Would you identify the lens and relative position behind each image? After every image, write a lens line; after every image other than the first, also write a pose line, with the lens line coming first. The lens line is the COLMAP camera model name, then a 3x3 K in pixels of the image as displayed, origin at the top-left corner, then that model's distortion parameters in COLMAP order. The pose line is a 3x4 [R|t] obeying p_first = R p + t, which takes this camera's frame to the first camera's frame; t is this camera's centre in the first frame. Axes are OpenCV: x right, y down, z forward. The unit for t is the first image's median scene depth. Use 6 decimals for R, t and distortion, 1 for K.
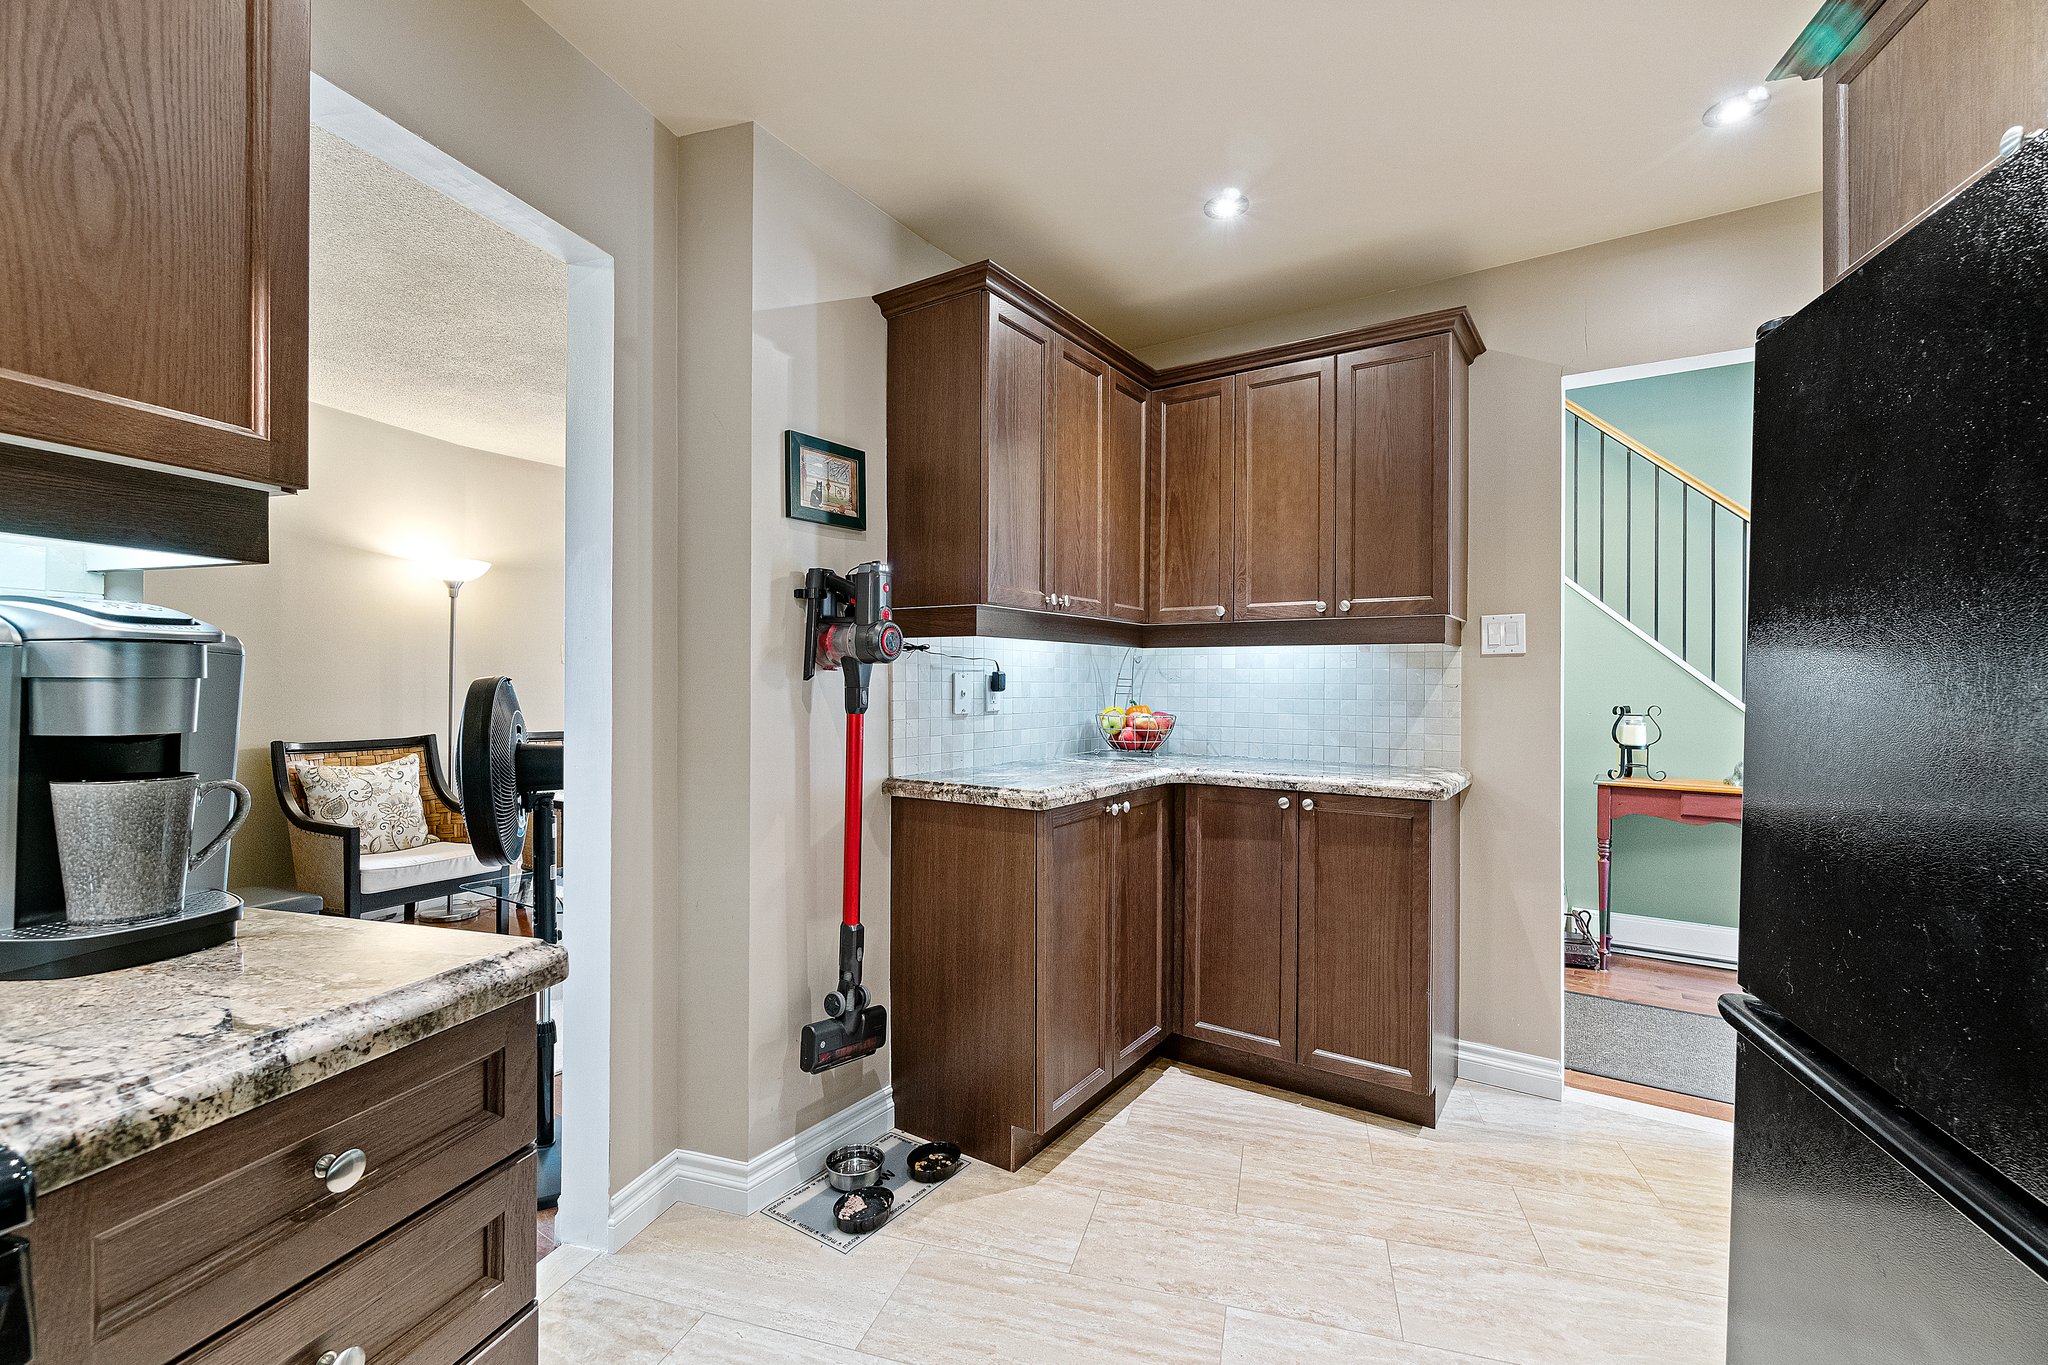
lens RADIAL K [[890.7, 0, 1026.7], [0, 890.7, 692.4], [0, 0, 1]] dist [-0.002550, -0.000206]
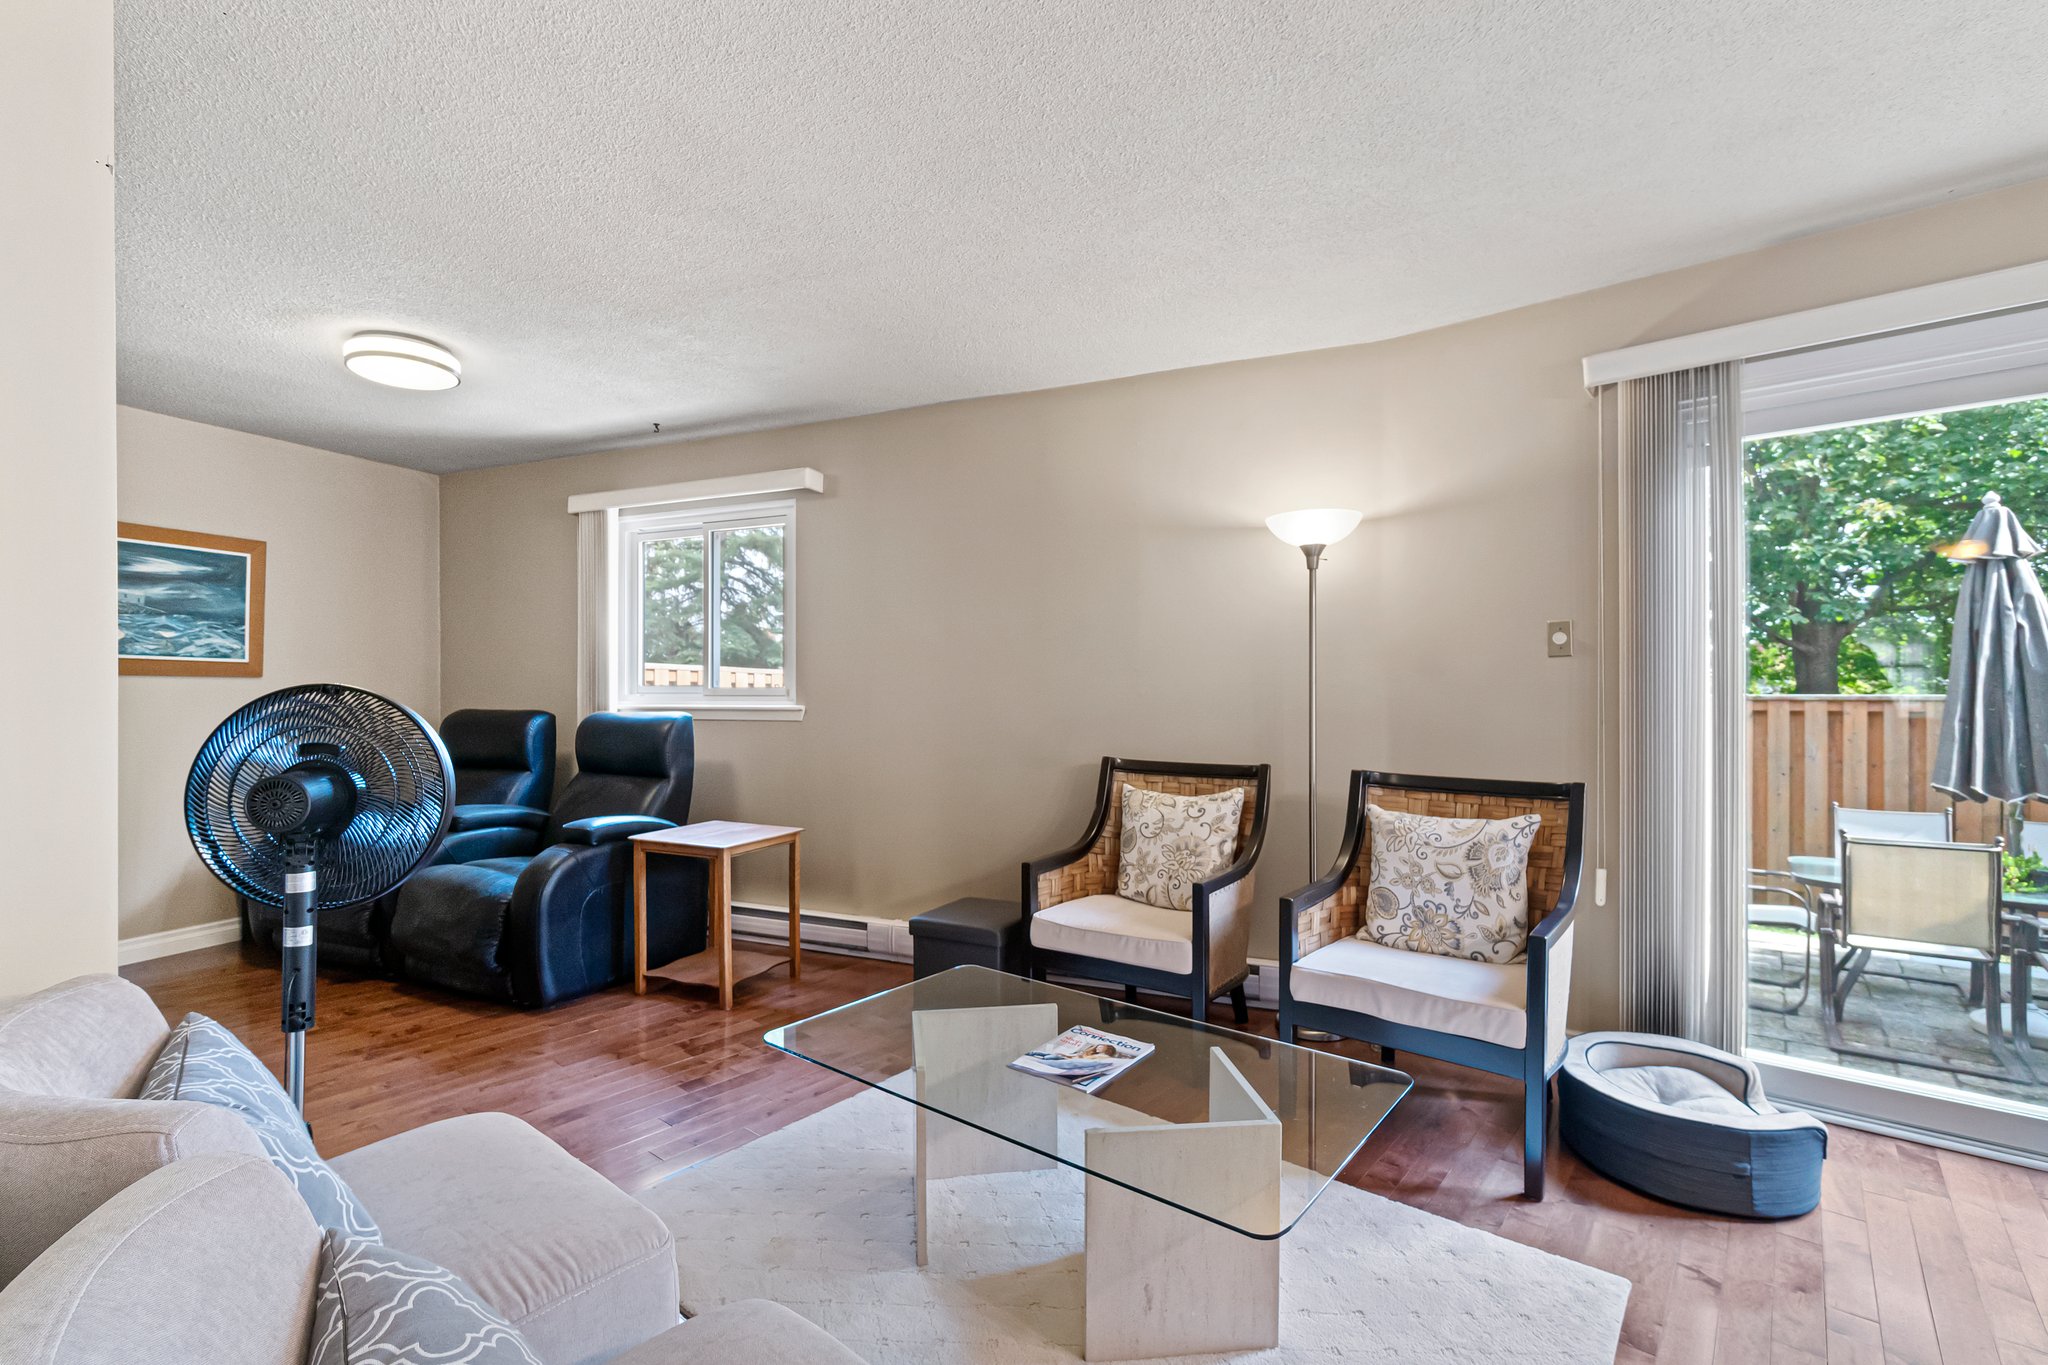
lens RADIAL K [[912.7, 0, 1021.9], [0, 912.7, 695.7], [0, 0, 1]] dist [-0.002529, -0.000297]
pose [[-0.109206, -0.000717, -0.994019, 0.100396], [-0.007601, 0.999971, 0.000114, -0.007517], [0.993990, 0.007568, -0.109208, 0.998122]]
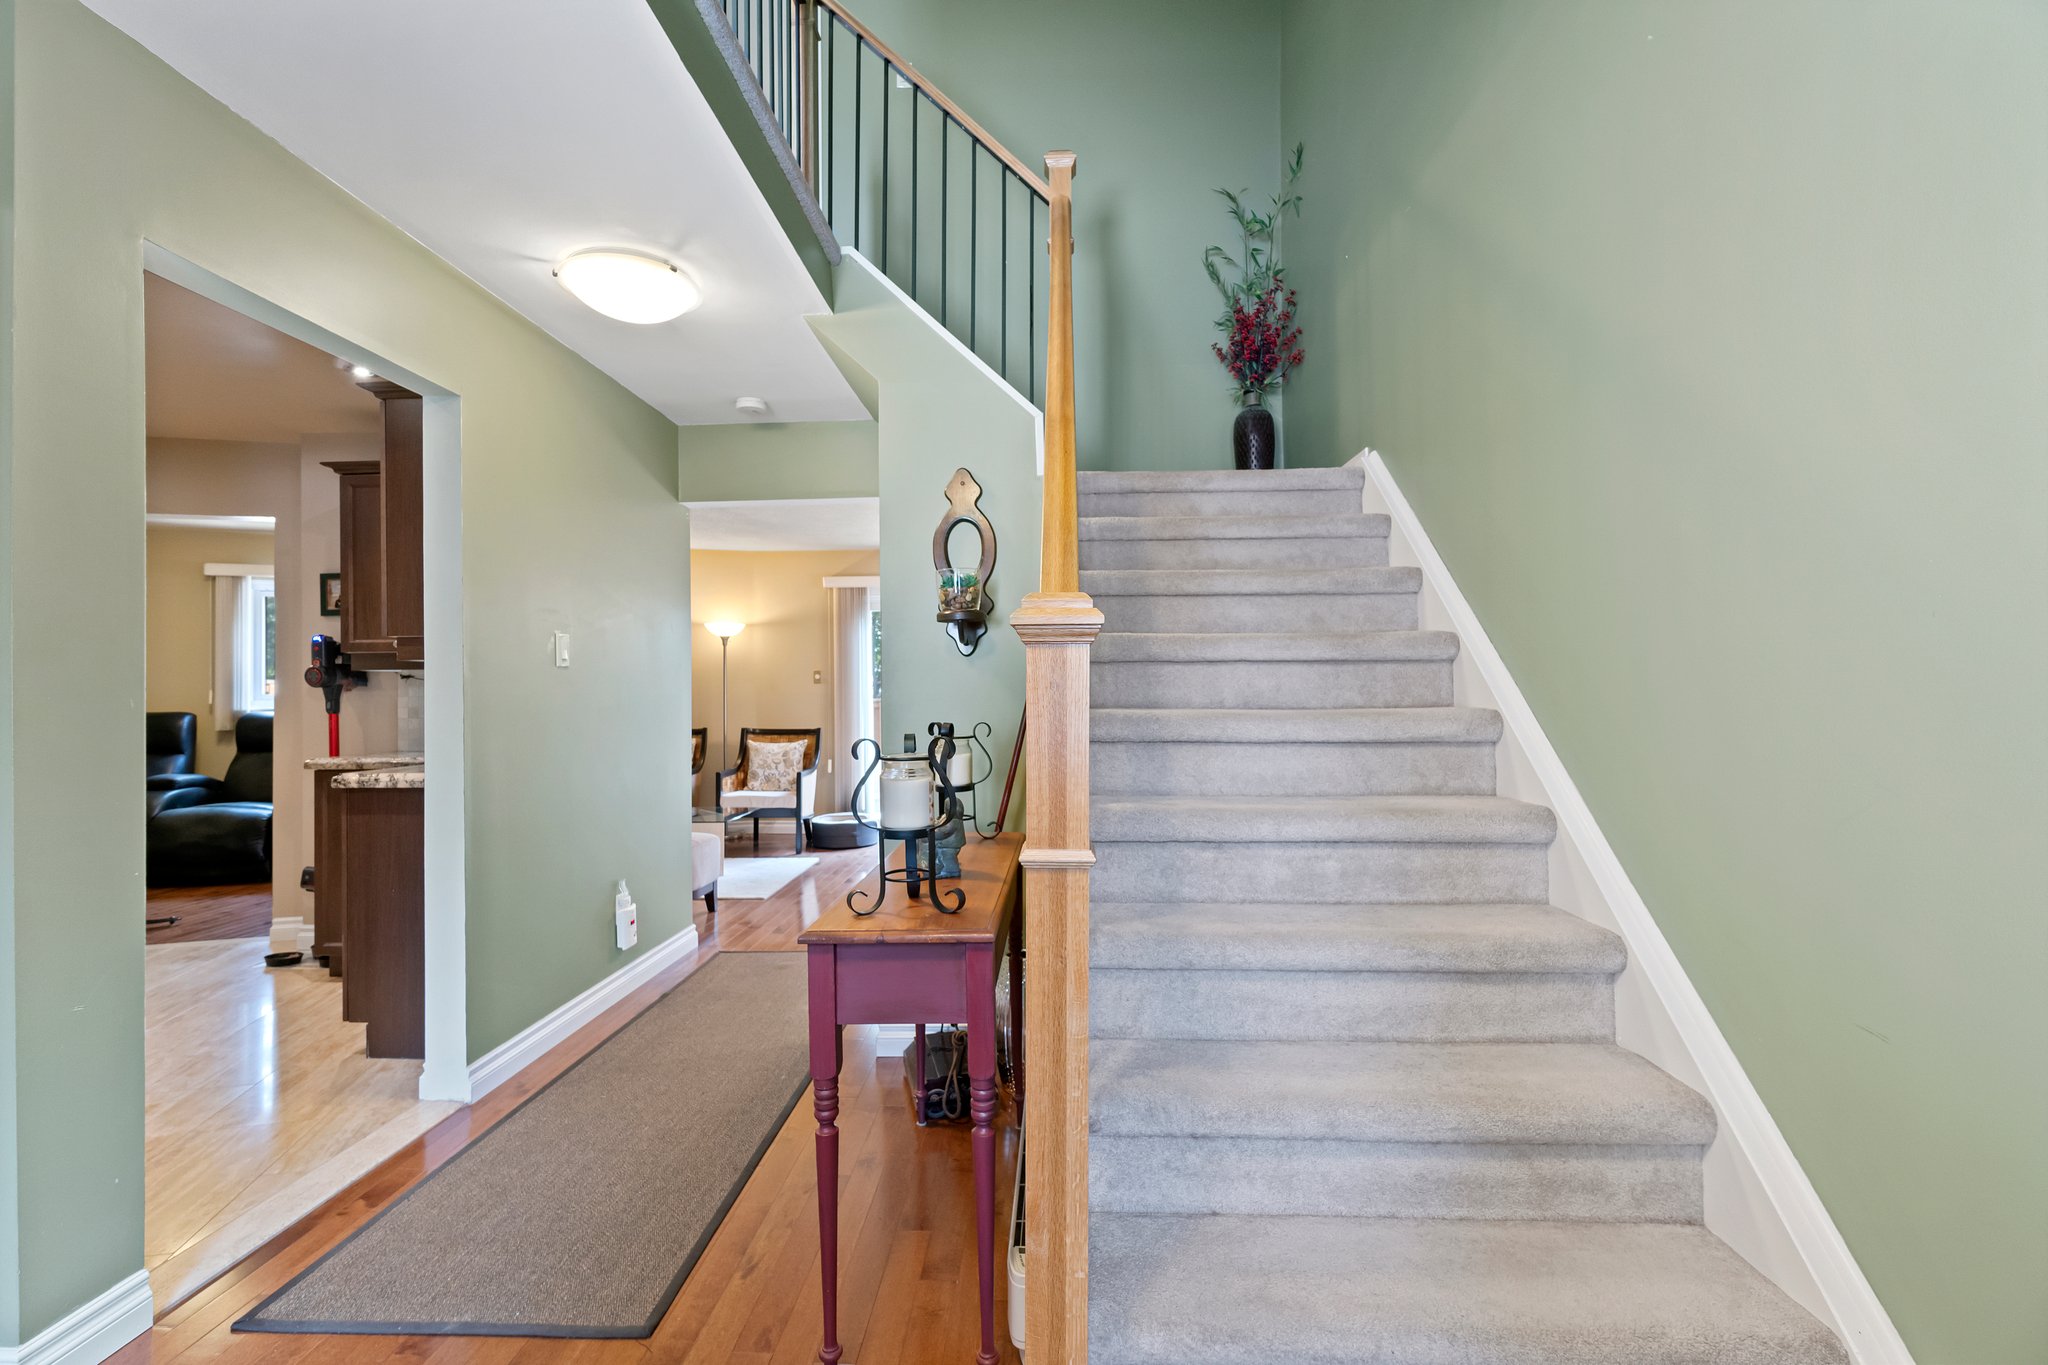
lens RADIAL K [[890.7, 0, 1026.7], [0, 890.7, 692.4], [0, 0, 1]] dist [-0.002550, -0.000206]
pose [[0.525873, -0.009236, -0.850513, 1.259189], [0.000019, 0.999941, -0.010846, -0.001310], [0.850563, 0.005687, 0.525842, 0.704727]]
